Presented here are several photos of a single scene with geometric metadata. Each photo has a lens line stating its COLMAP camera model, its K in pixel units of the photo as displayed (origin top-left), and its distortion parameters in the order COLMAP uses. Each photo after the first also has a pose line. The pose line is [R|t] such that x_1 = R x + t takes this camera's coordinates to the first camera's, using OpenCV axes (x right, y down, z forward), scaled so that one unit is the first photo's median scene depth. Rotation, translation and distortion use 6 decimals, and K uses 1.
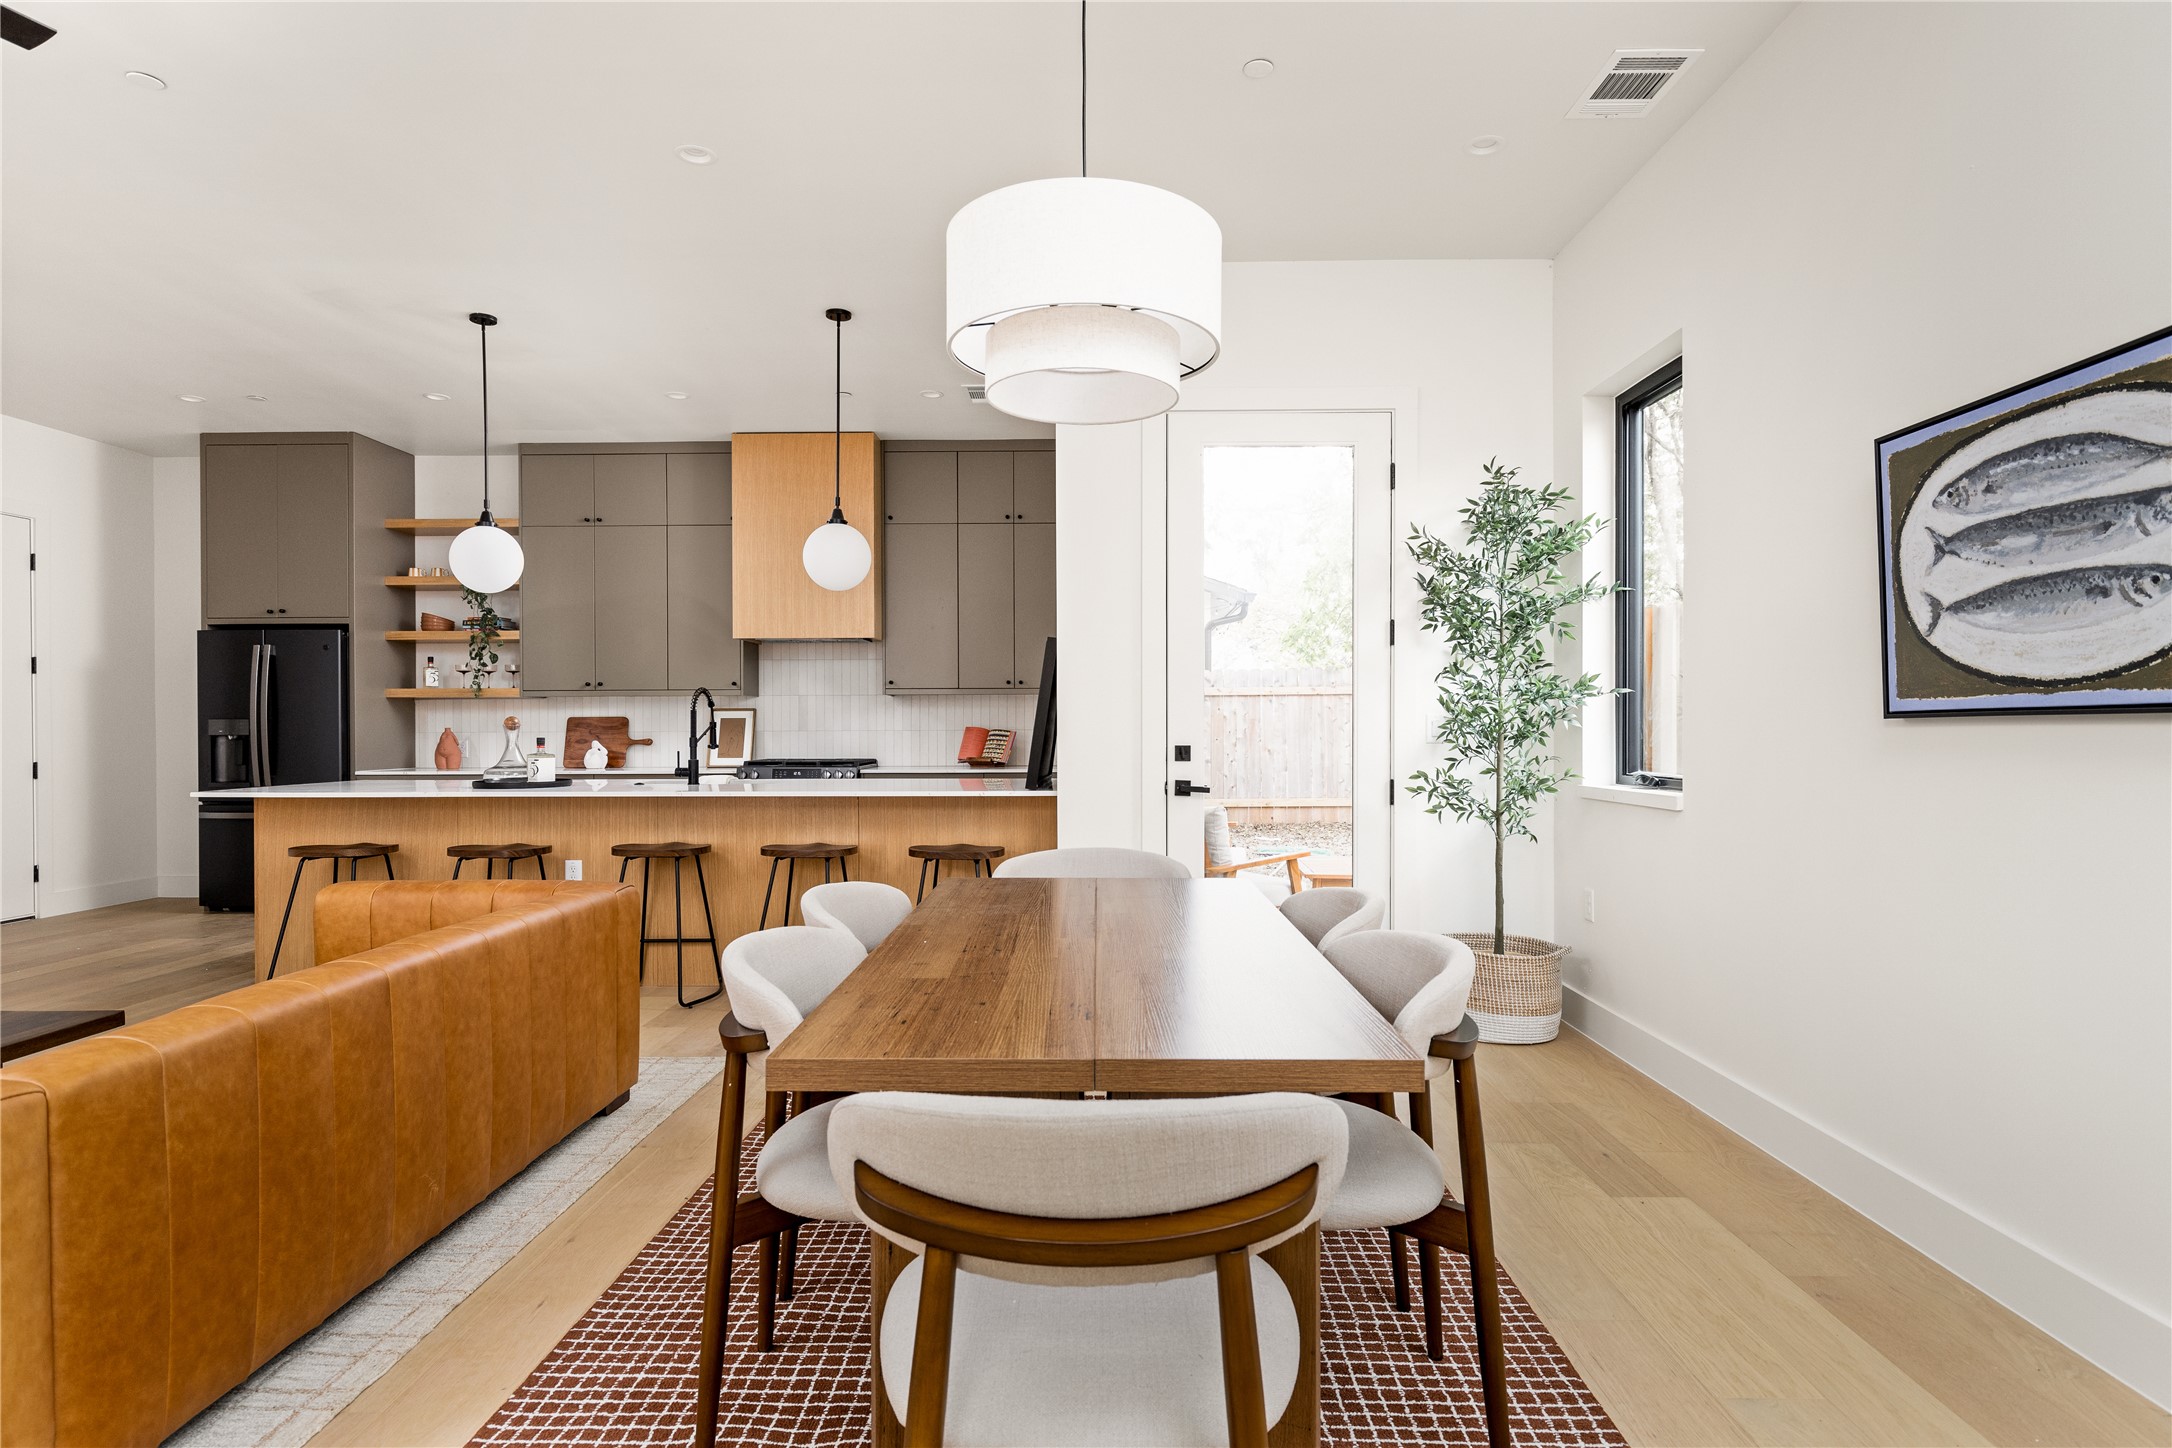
lens RADIAL K [[1135.5, 0, 1089.0], [0, 1135.5, 732.7], [0, 0, 1]] dist [0.003074, 0.000708]
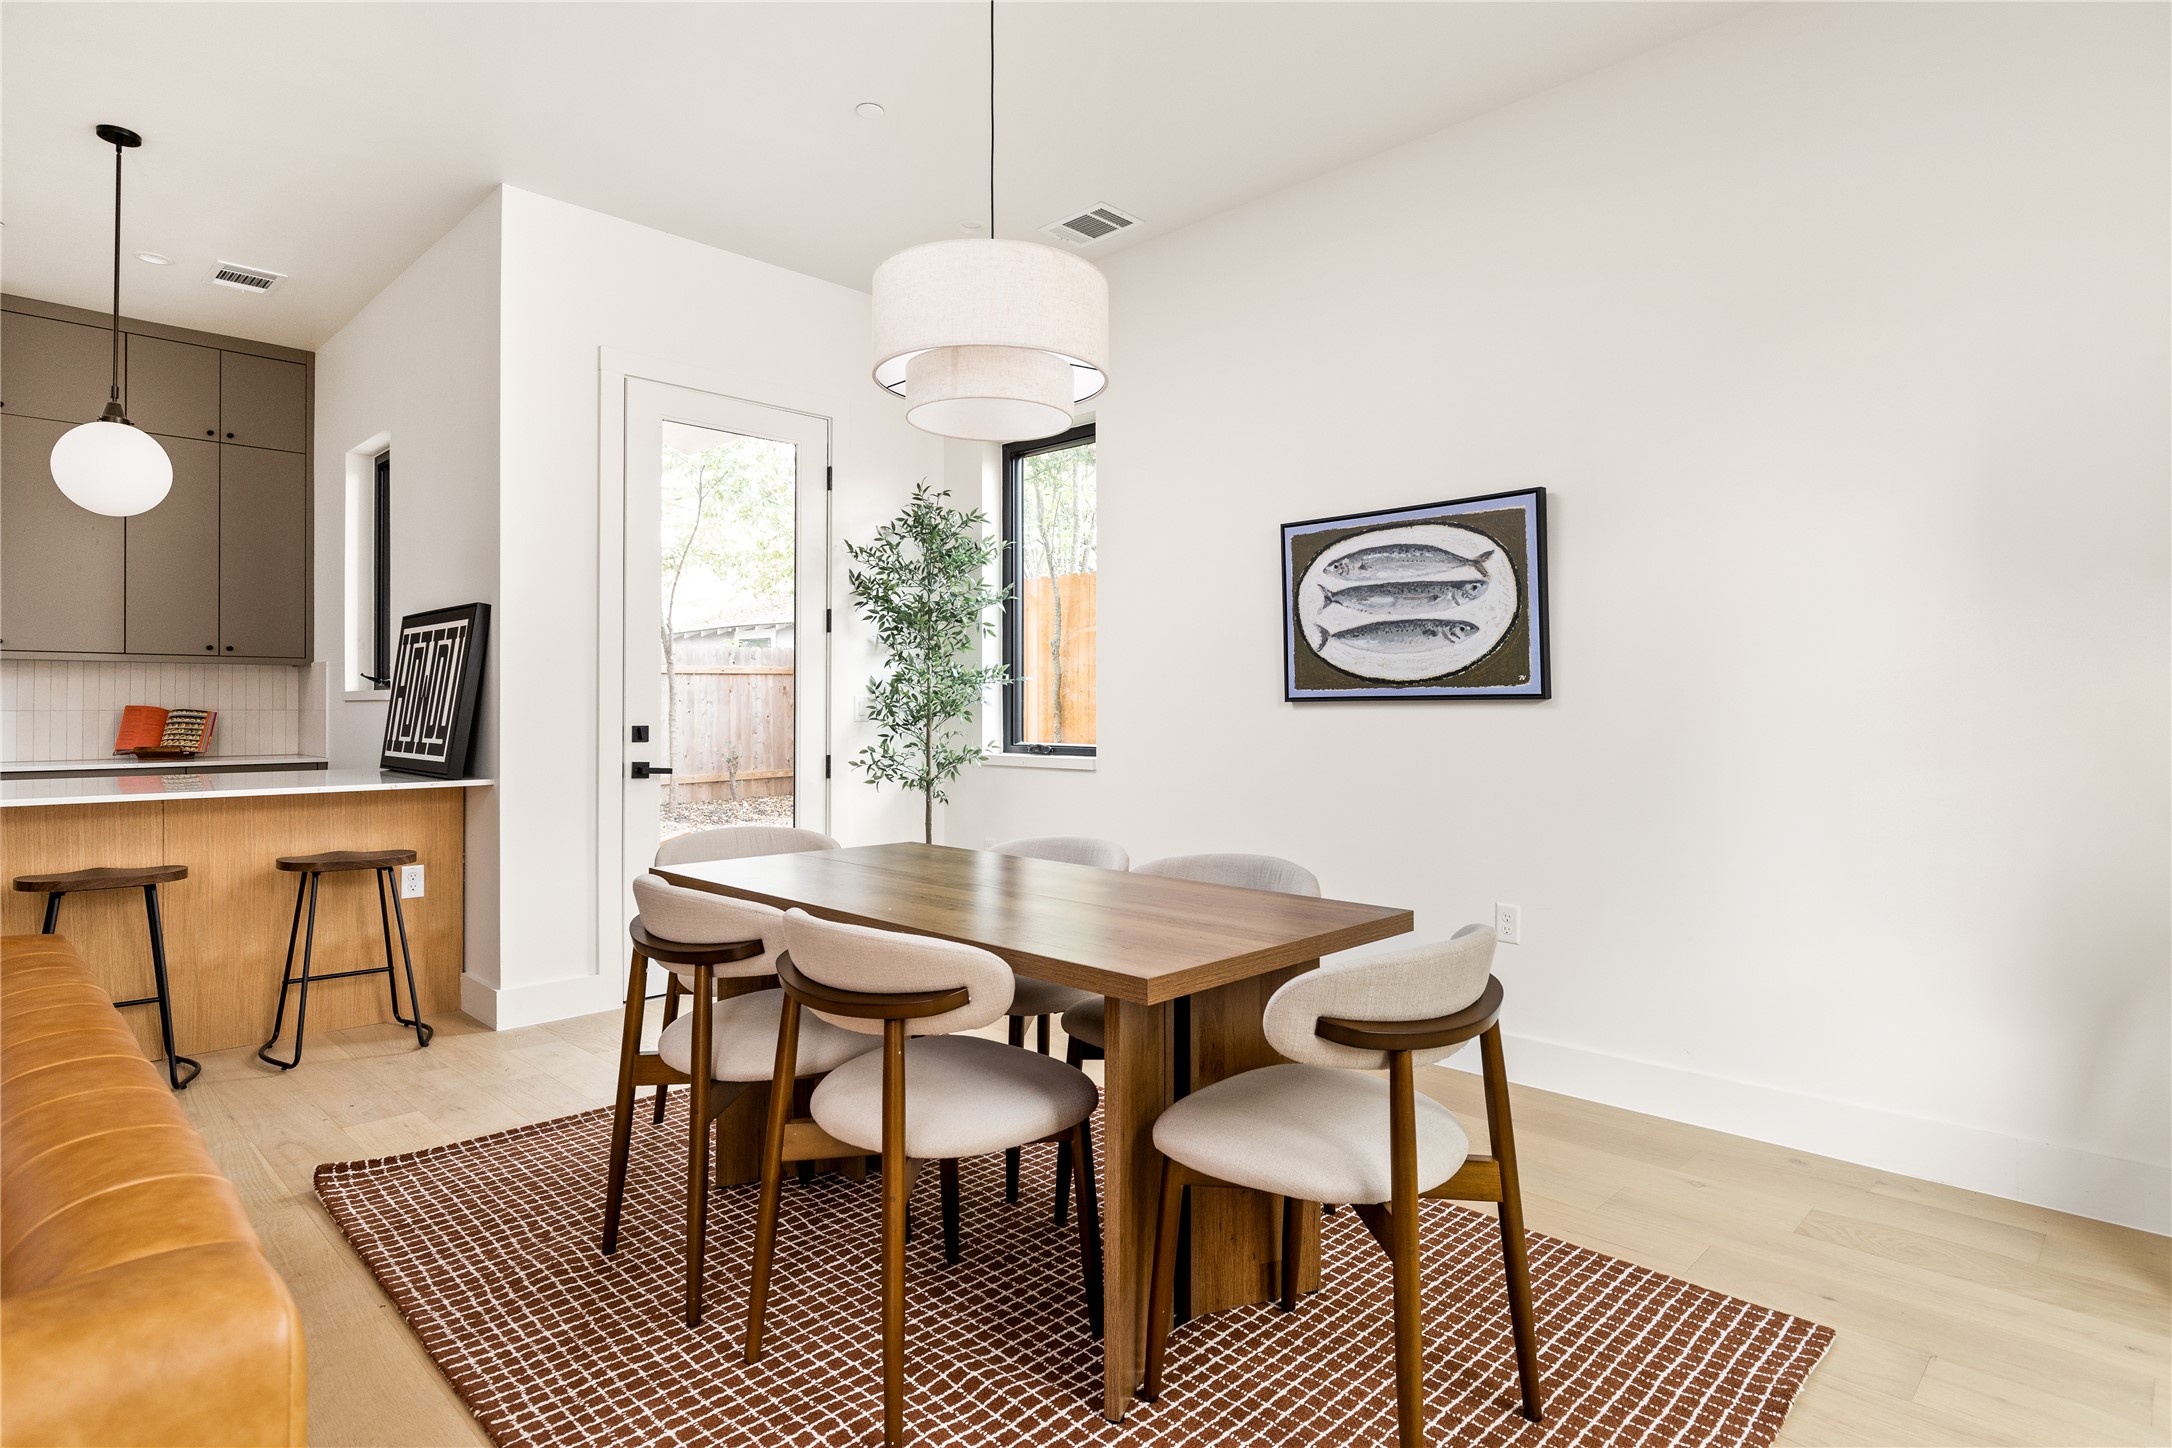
lens RADIAL K [[1131.9, 0, 1091.0], [0, 1131.9, 706.4], [0, 0, 1]] dist [-0.002729, 0.000503]
pose [[0.689107, 0.003764, 0.724649, -0.366095], [0.001673, 0.999976, -0.006785, 0.002221], [-0.724657, 0.005888, 0.689084, 0.068193]]
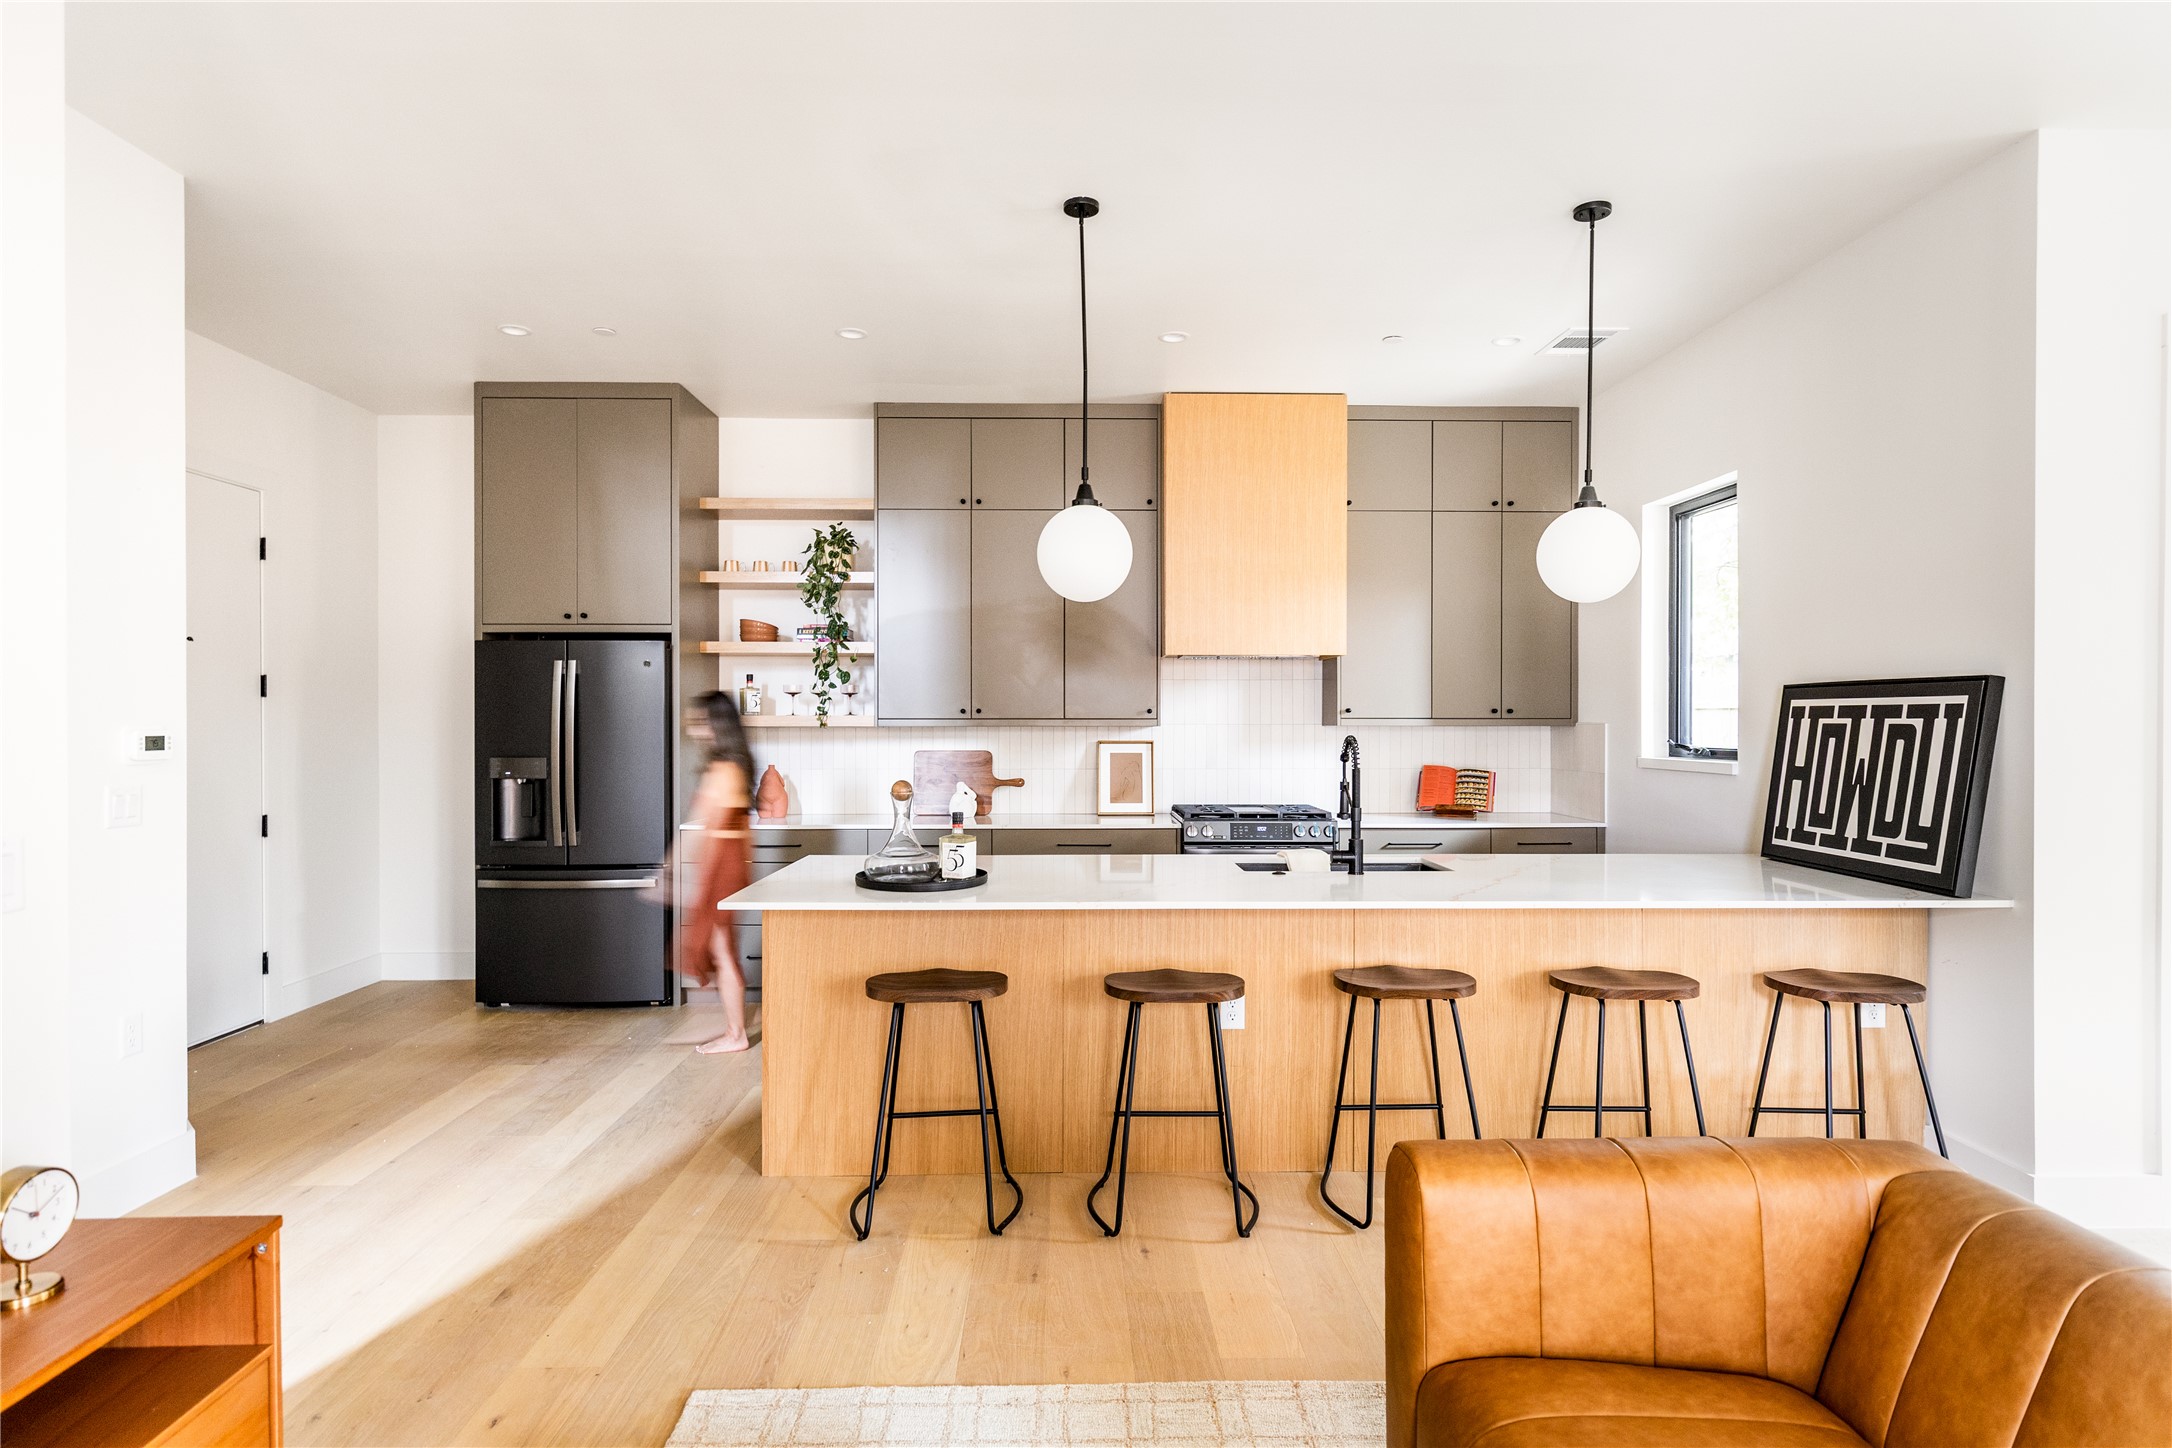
lens RADIAL K [[1135.5, 0, 1089.0], [0, 1135.5, 732.7], [0, 0, 1]] dist [0.003074, 0.000708]
pose [[0.999048, 0.003859, 0.043451, -0.667763], [-0.004134, 0.999972, 0.006238, -0.056969], [-0.043426, -0.006412, 0.999036, 0.366605]]
